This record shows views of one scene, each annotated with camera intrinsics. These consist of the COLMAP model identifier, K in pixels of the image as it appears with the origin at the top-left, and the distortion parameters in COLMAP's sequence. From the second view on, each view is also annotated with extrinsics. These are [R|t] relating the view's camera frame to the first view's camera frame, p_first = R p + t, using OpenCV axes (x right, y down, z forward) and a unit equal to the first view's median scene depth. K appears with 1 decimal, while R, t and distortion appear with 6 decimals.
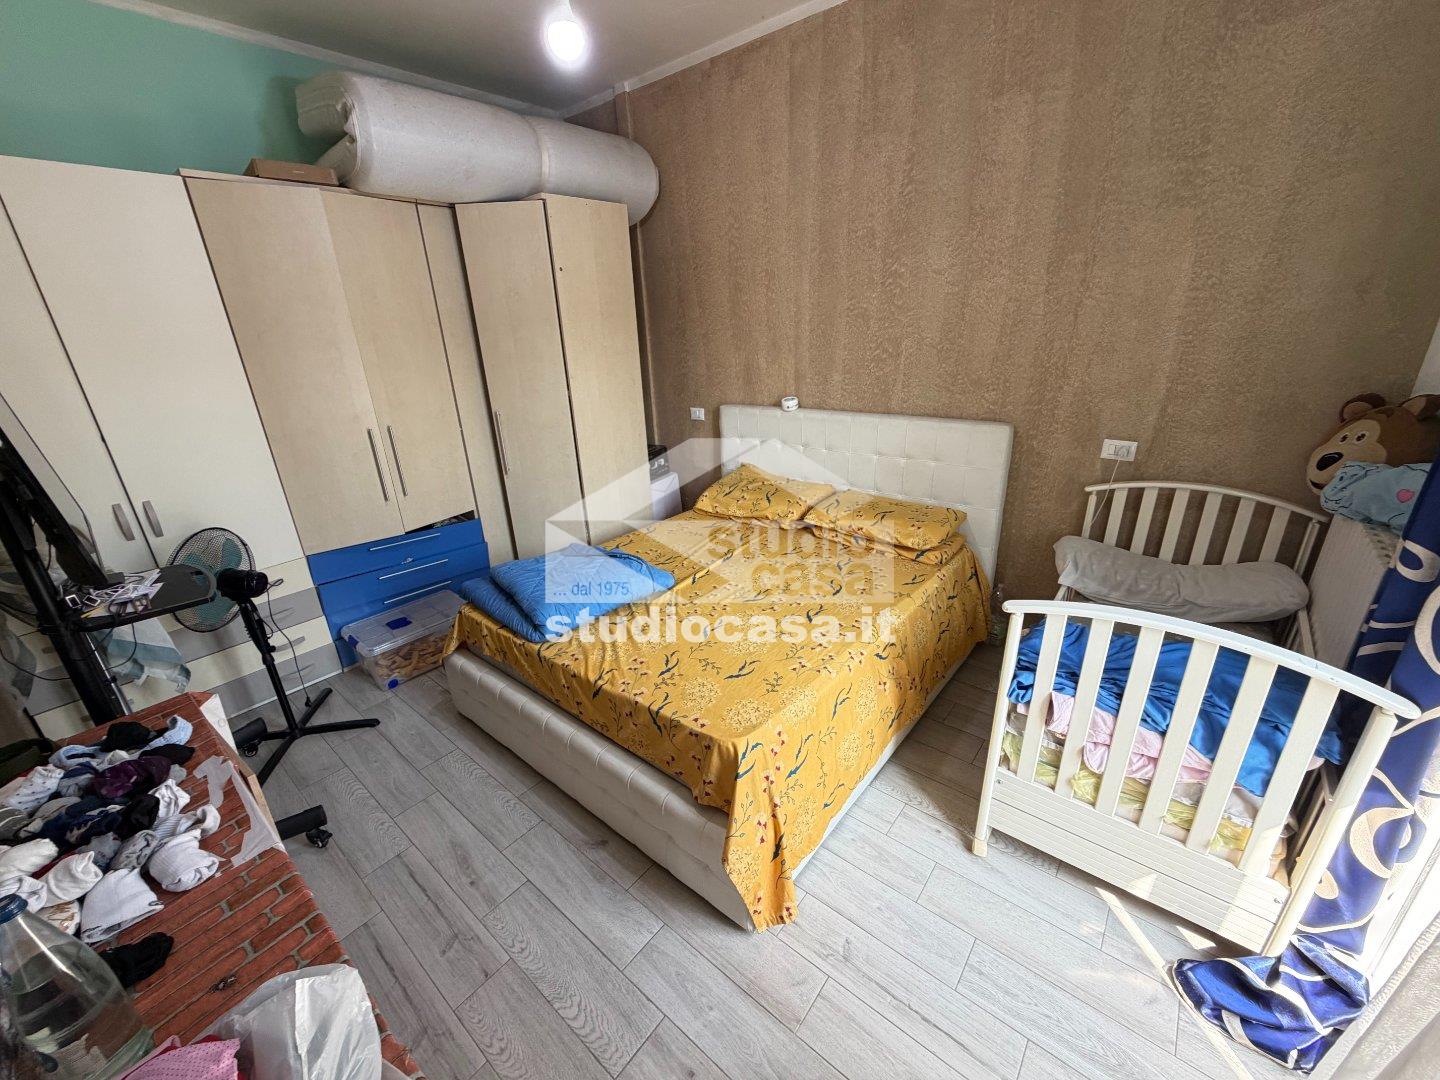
lens RADIAL K [[574.7, 0, 715.4], [0, 574.7, 539.2], [0, 0, 1]] dist [0.000756, 0.000042]
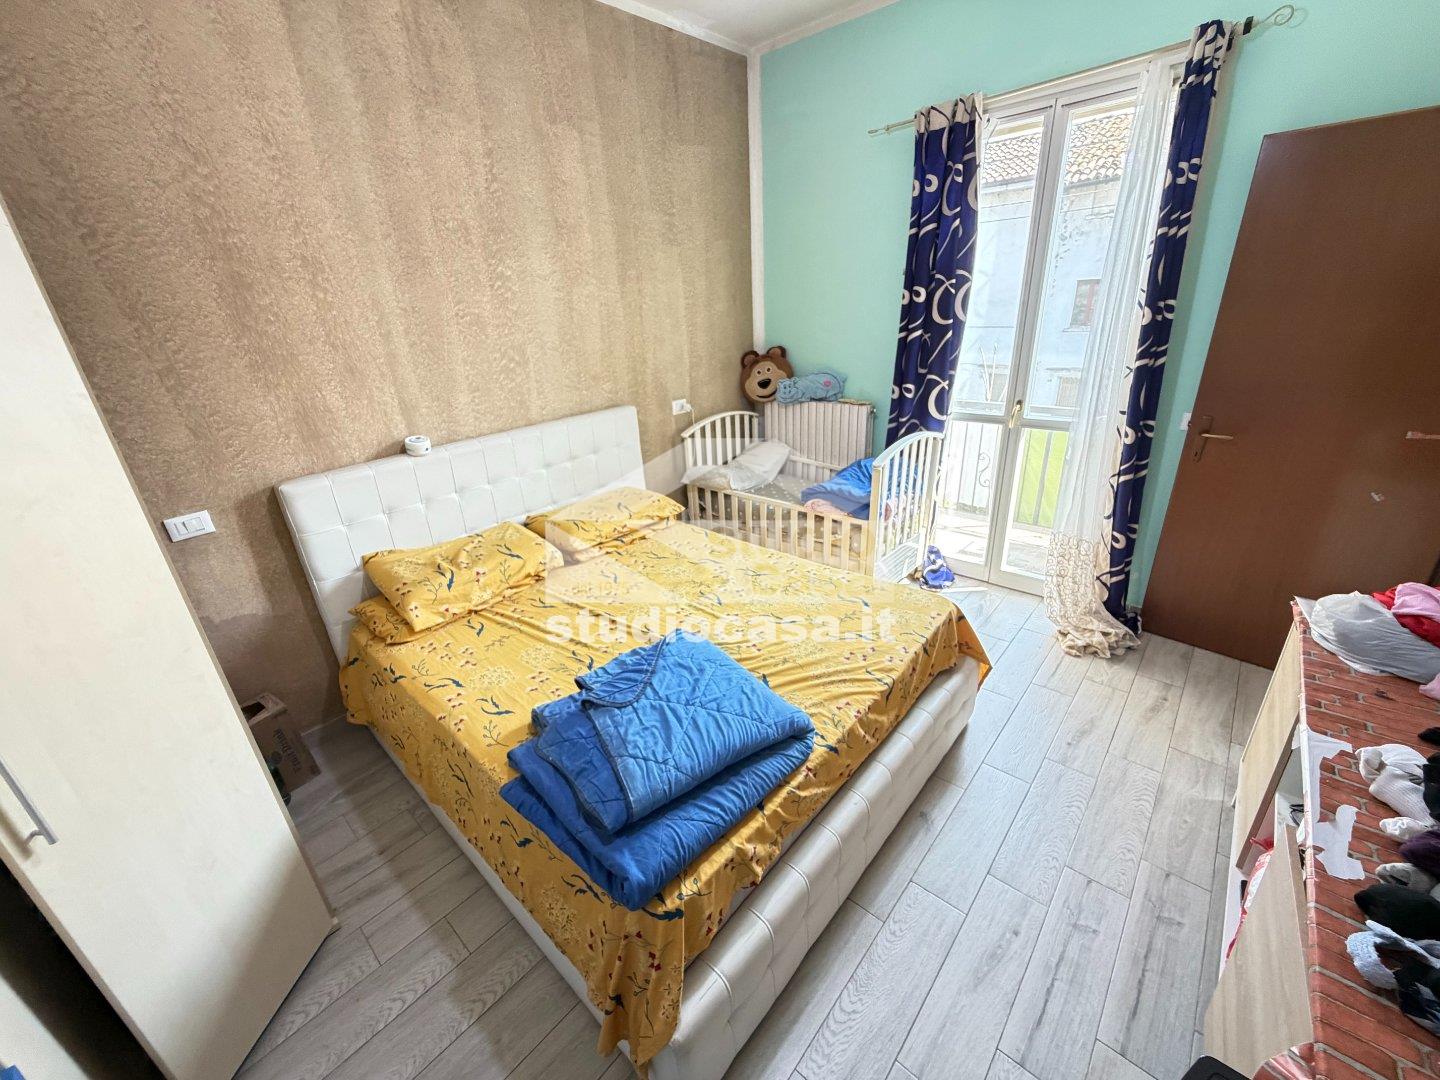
lens RADIAL K [[576.1, 0, 713.5], [0, 576.1, 539.9], [0, 0, 1]] dist [-0.000813, -0.000546]
pose [[0.043233, -0.350666, 0.935502, -0.711349], [0.410853, 0.859775, 0.303293, -0.247048], [-0.910676, 0.371242, 0.181243, 0.704366]]
